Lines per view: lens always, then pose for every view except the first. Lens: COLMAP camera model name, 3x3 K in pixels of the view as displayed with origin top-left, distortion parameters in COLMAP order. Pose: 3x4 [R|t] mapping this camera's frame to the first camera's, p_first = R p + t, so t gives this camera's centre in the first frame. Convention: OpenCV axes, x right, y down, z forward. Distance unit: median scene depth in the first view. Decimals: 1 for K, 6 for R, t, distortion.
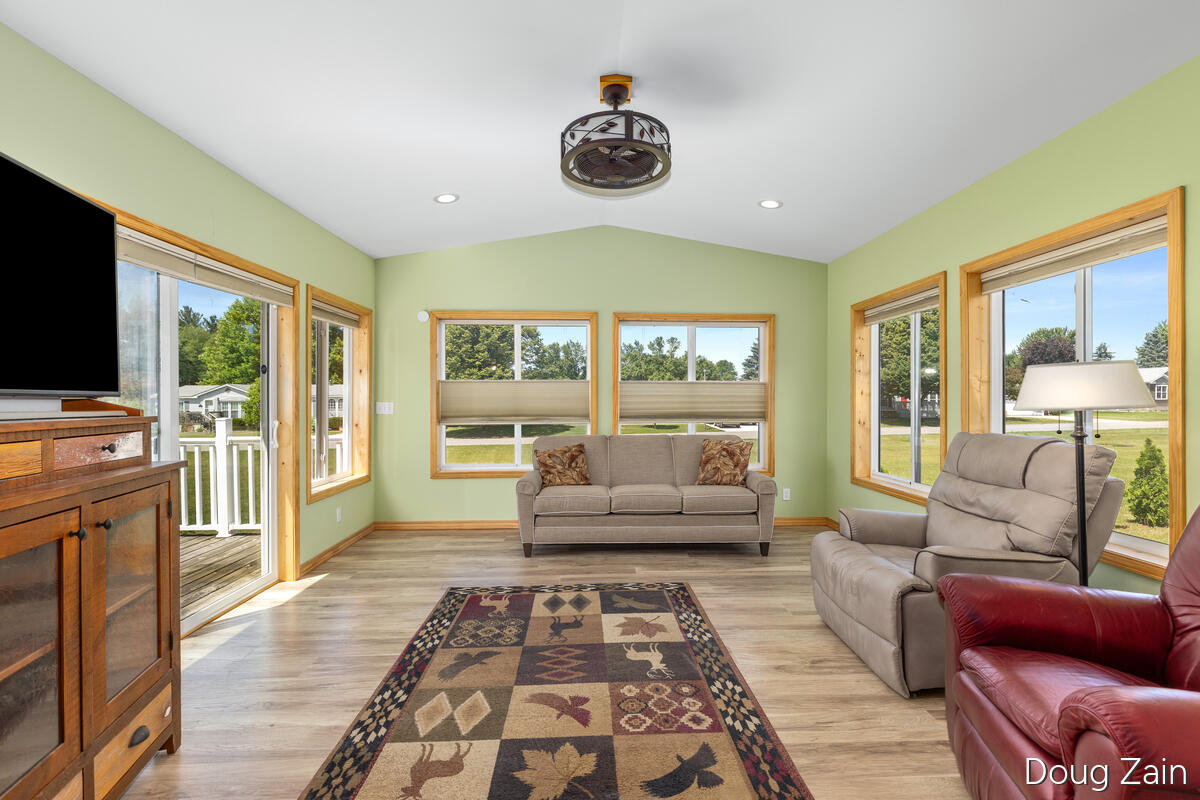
lens RADIAL K [[552.3, 0, 601.7], [0, 552.3, 397.9], [0, 0, 1]] dist [-0.000290, -0.000107]
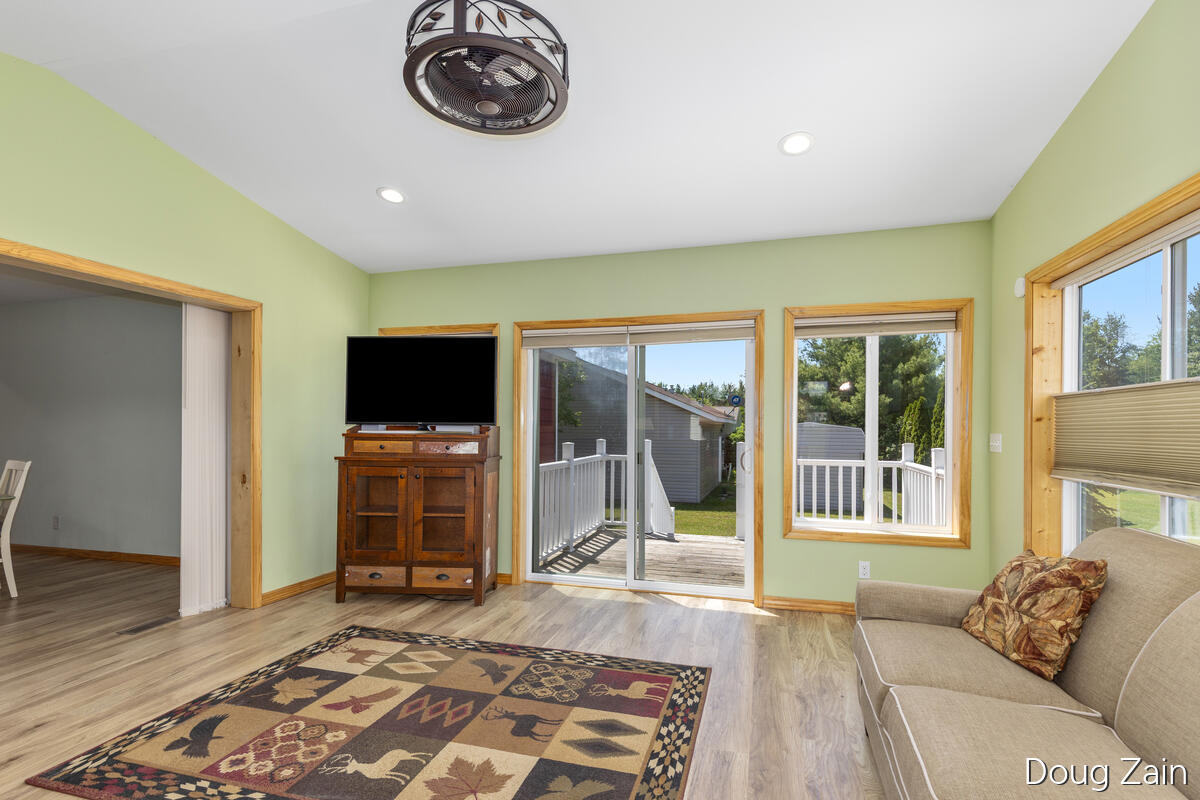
lens RADIAL K [[552.3, 0, 614.0], [0, 552.3, 428.0], [0, 0, 1]] dist [-0.000290, -0.000107]
pose [[-0.295120, 0.003686, -0.955453, 0.726810], [-0.003279, 0.999983, 0.004871, -0.002895], [0.955455, 0.004571, -0.295103, 1.550496]]
